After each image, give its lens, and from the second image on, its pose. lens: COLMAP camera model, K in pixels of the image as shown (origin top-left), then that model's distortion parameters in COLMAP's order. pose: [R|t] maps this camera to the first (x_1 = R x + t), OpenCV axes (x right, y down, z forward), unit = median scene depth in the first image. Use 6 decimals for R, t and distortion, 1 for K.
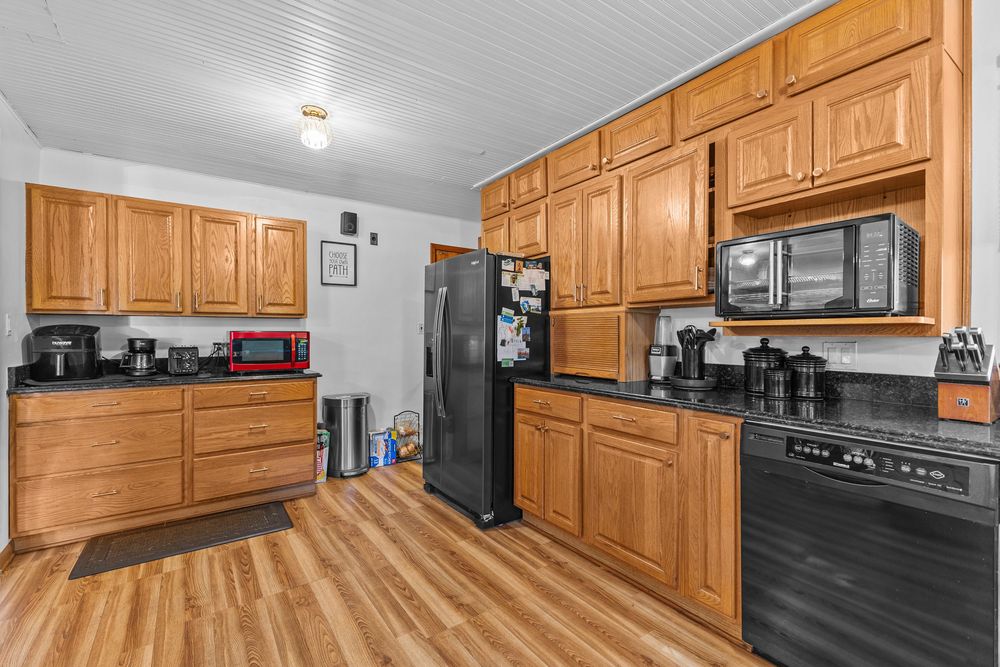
lens RADIAL K [[430.8, 0, 500.0], [0, 430.8, 333.5], [0, 0, 1]] dist [0.000301, -0.006845]
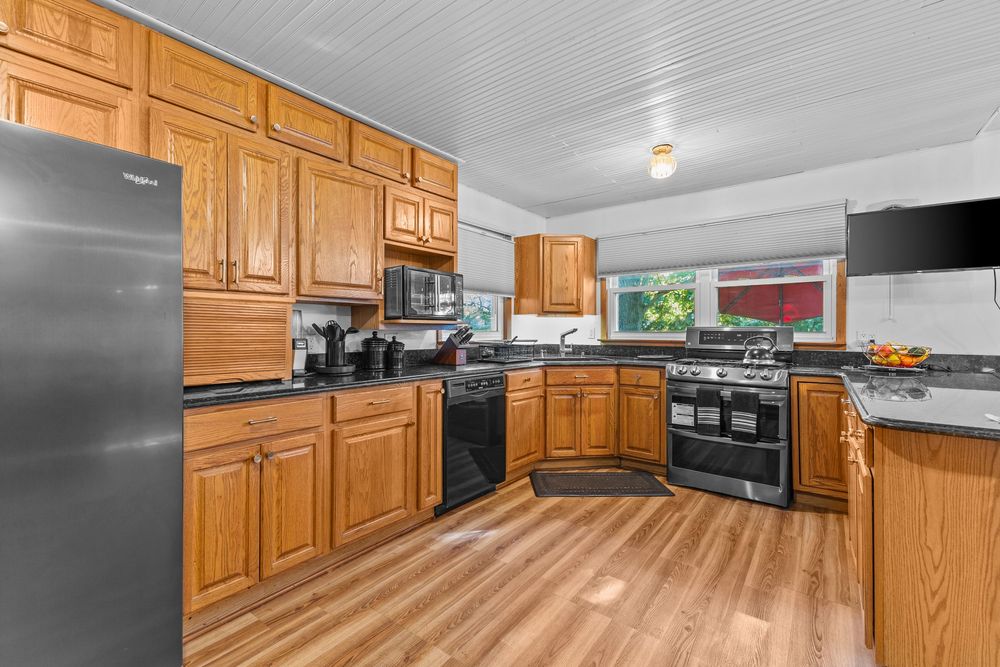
lens RADIAL K [[430.0, 0, 499.0], [0, 430.0, 326.3], [0, 0, 1]] dist [0.017652, -0.007076]
pose [[-0.305888, 0.007915, 0.952035, -0.901610], [-0.005403, 0.999935, -0.010050, 0.006412], [-0.952052, -0.008218, -0.305825, 1.055873]]
